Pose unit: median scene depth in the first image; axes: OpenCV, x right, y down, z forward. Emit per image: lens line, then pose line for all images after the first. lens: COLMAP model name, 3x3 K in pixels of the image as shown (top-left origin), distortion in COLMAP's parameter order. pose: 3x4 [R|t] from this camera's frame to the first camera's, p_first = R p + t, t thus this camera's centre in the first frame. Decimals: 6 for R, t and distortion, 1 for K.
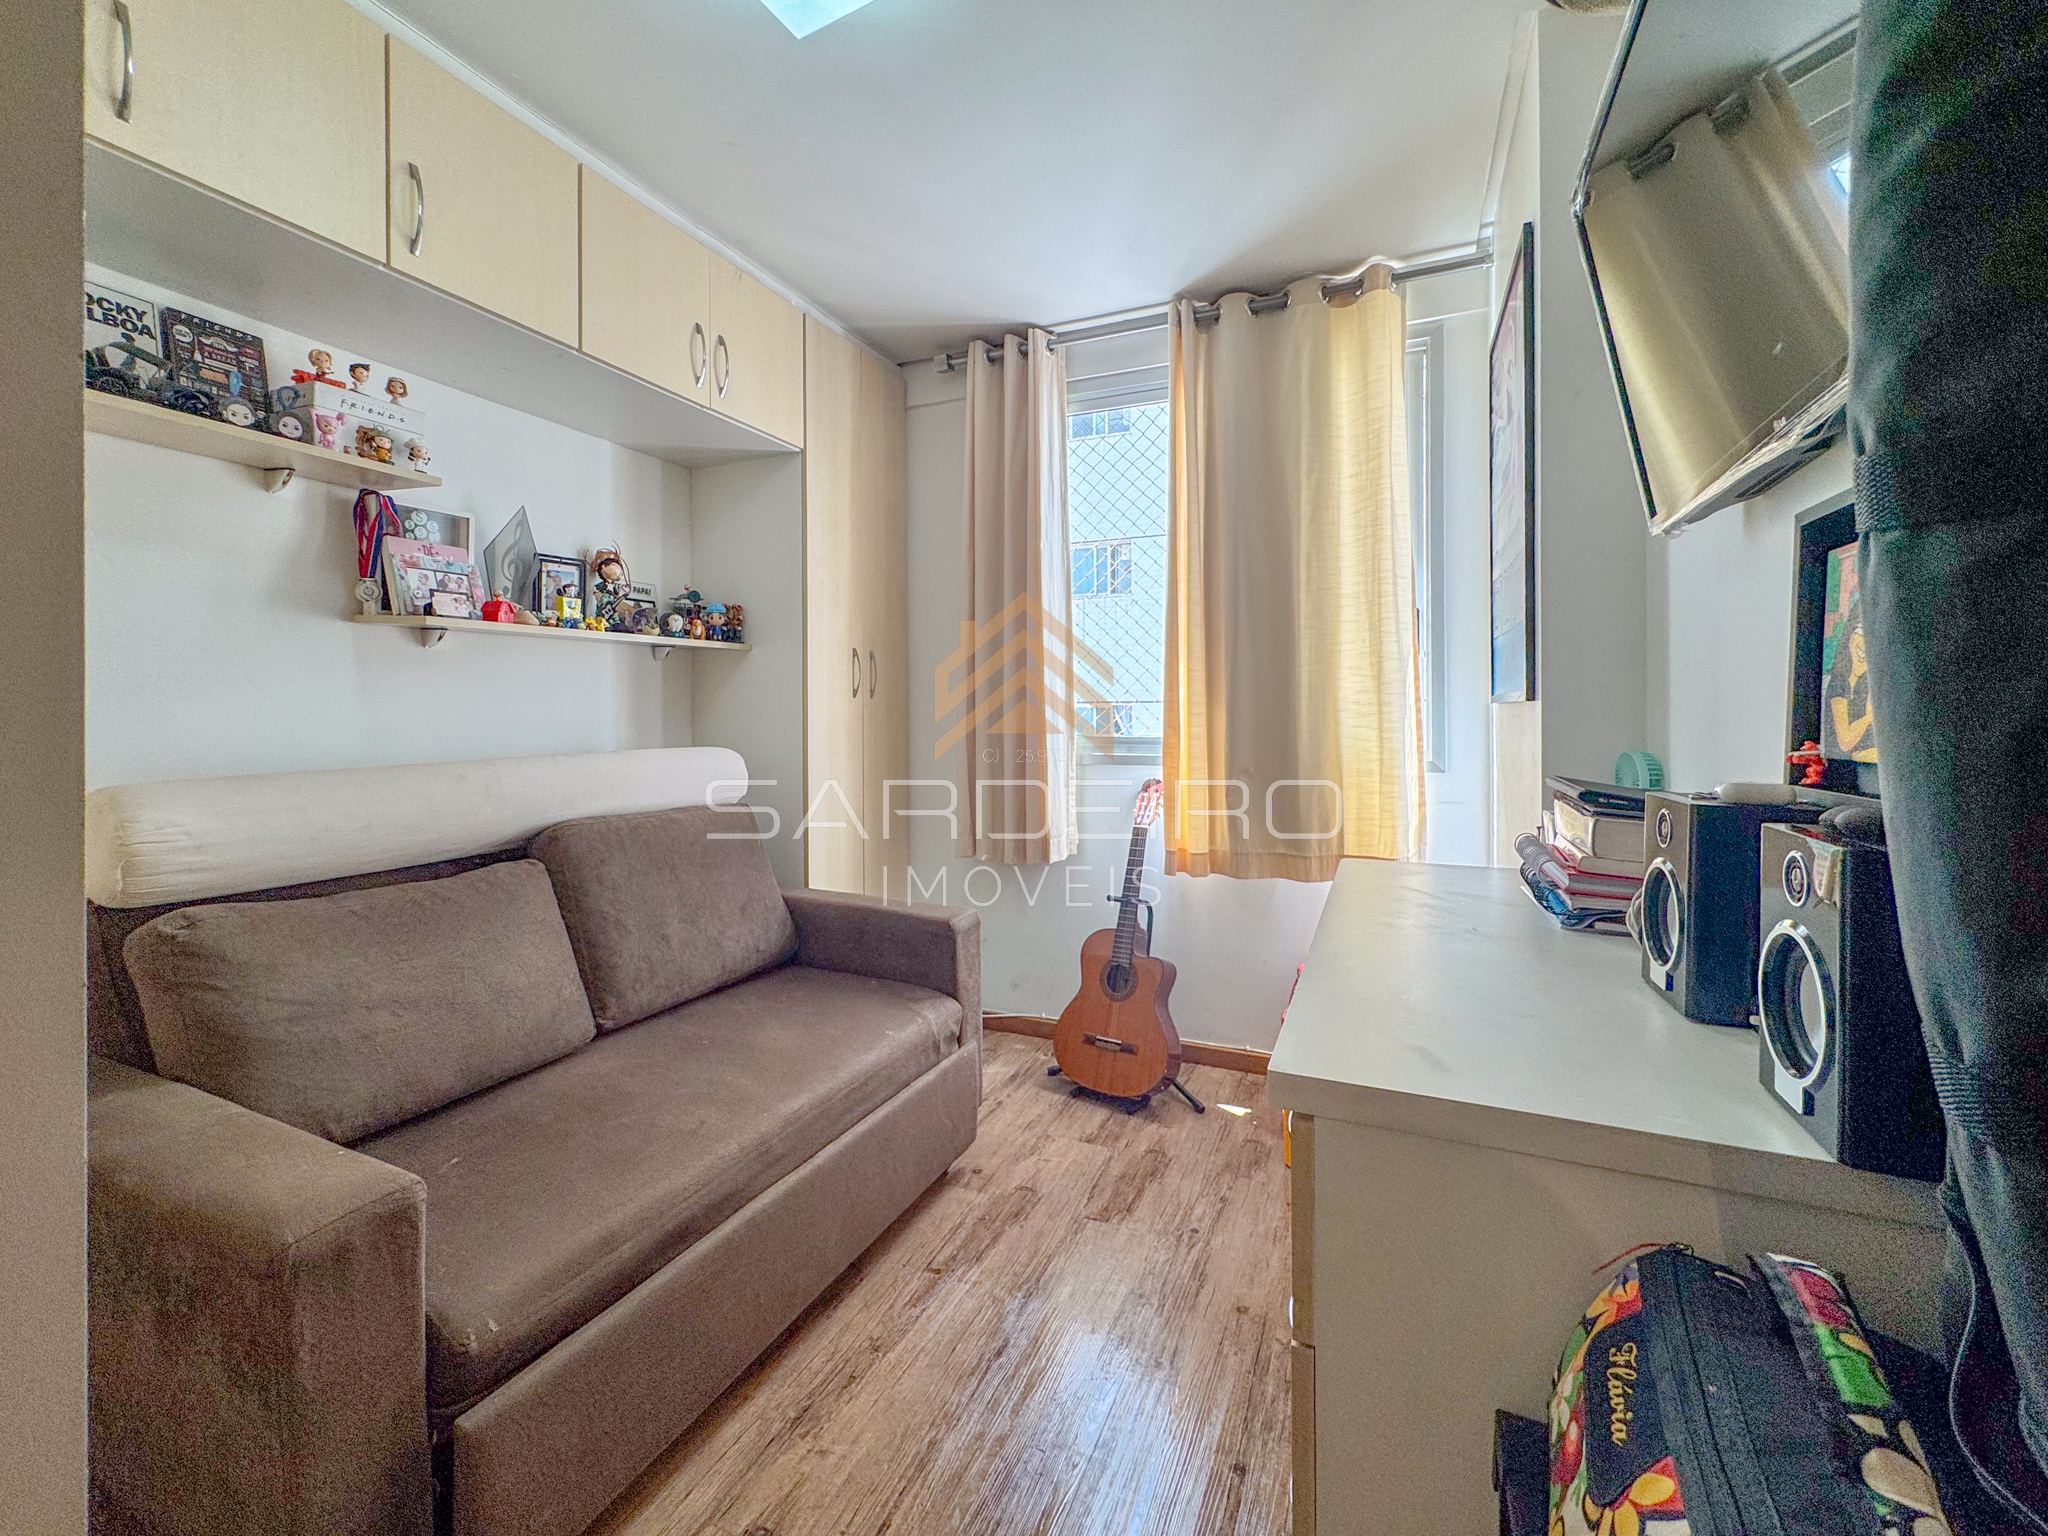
lens RADIAL K [[854.6, 0, 977.4], [0, 854.6, 722.9], [0, 0, 1]] dist [-0.001134, 0.000314]
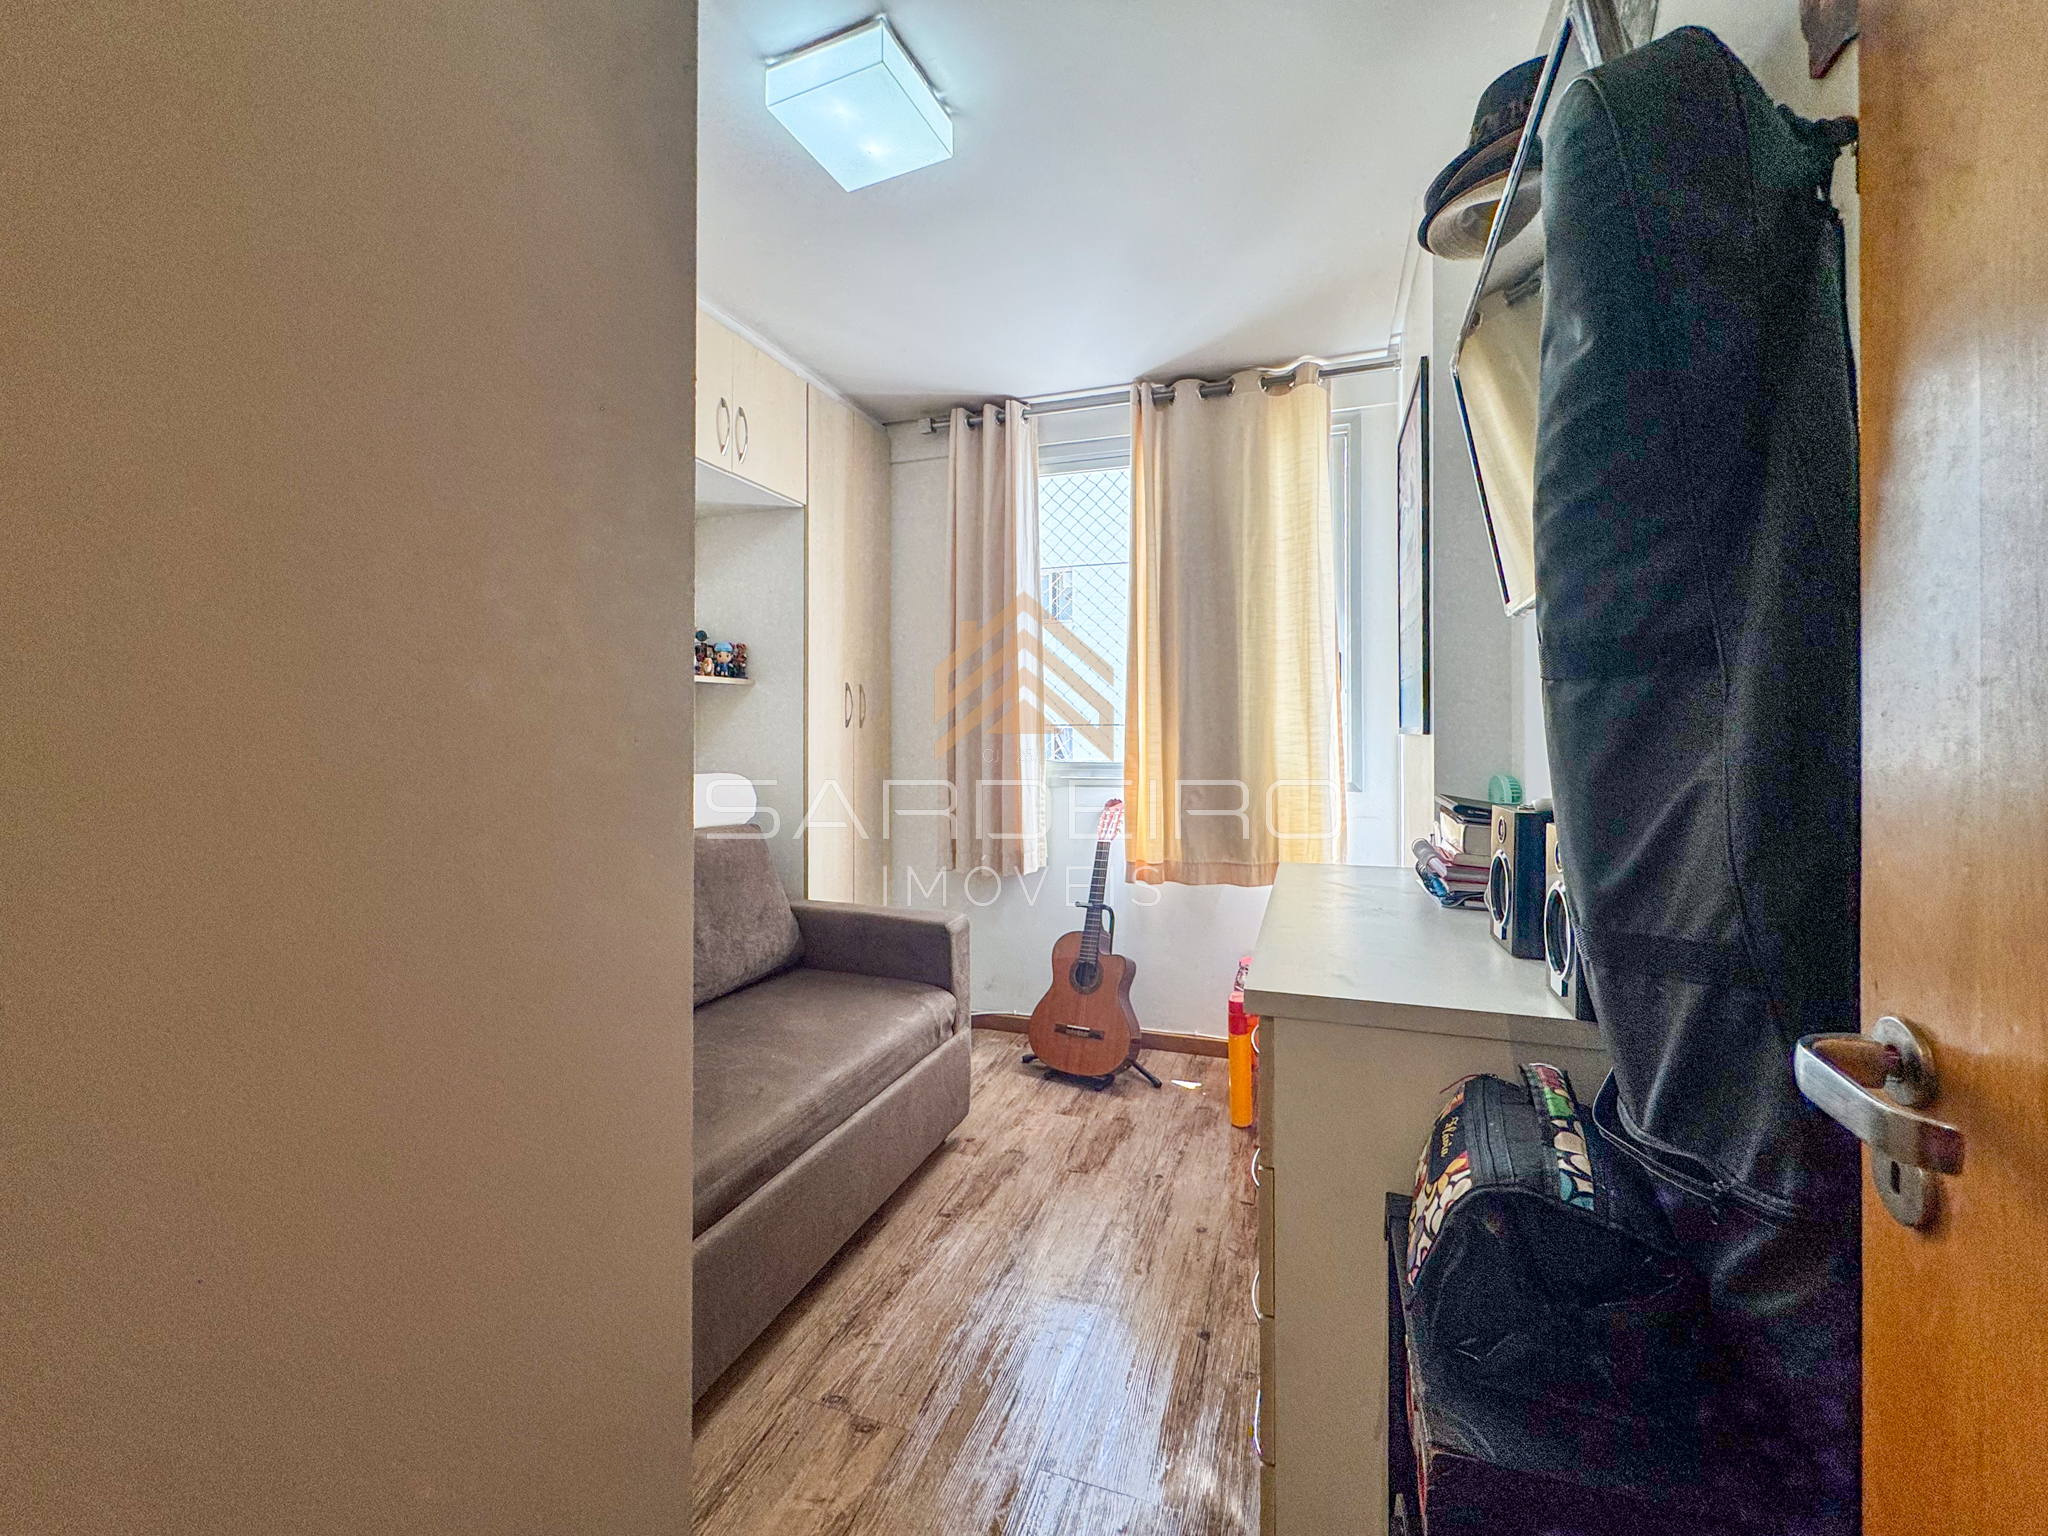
lens RADIAL K [[821.8, 0, 990.8], [0, 821.8, 753.6], [0, 0, 1]] dist [-0.000926, 0.000071]
pose [[0.997274, -0.003523, 0.073701, -0.050344], [0.002887, 0.999958, 0.008736, -0.006234], [-0.073729, -0.008499, 0.997242, -0.098657]]
